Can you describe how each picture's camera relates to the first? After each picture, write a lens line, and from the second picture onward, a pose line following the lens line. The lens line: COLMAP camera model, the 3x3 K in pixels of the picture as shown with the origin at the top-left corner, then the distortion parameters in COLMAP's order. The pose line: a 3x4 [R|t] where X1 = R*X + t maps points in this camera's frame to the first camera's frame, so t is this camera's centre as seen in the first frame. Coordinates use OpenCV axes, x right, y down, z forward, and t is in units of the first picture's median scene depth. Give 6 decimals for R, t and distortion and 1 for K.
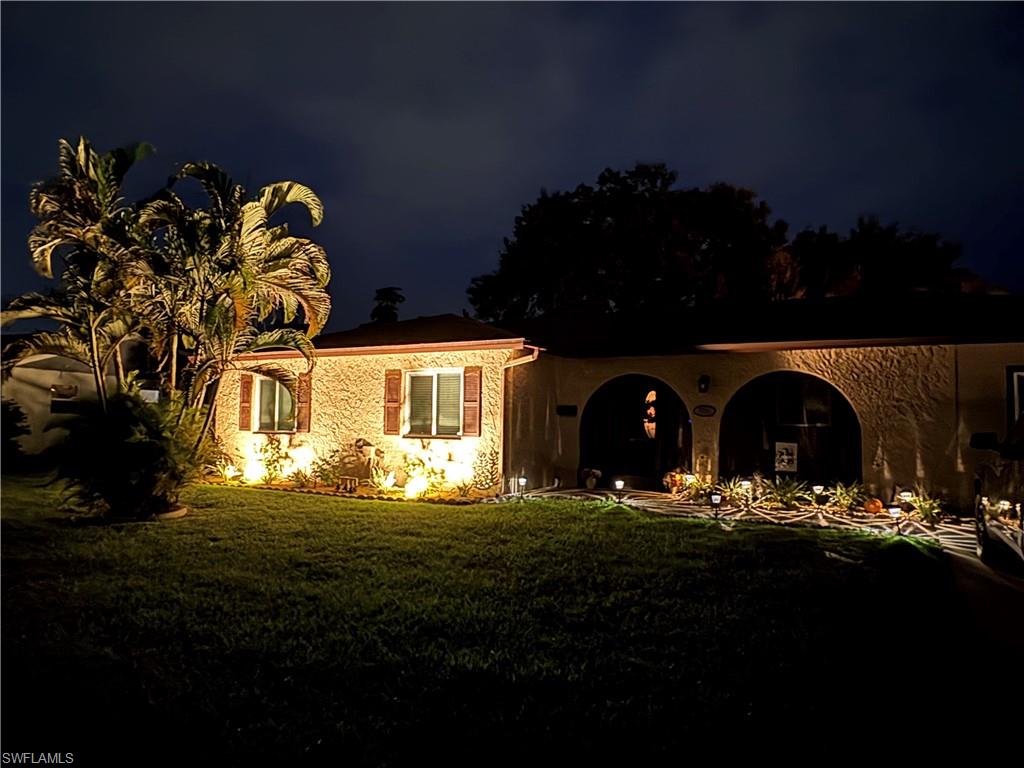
lens RADIAL K [[665.1, 0, 510.1], [0, 665.1, 383.8], [0, 0, 1]] dist [-0.009698, 0.009432]
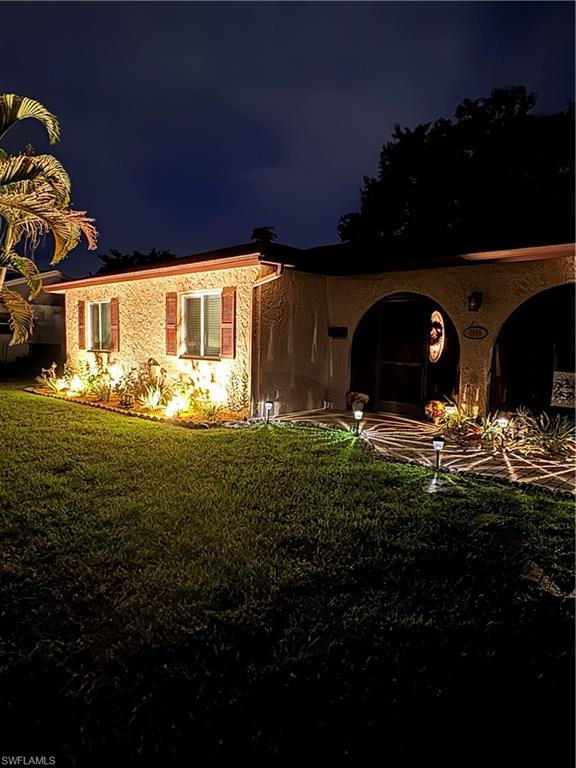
lens RADIAL K [[498.9, 0, 289.0], [0, 498.9, 384.6], [0, 0, 1]] dist [-0.009698, 0.009432]
pose [[0.968382, 0.026643, -0.248044, 0.208976], [0.009665, 0.989528, 0.144020, 0.011108], [0.249284, -0.141864, 0.957983, 0.291480]]
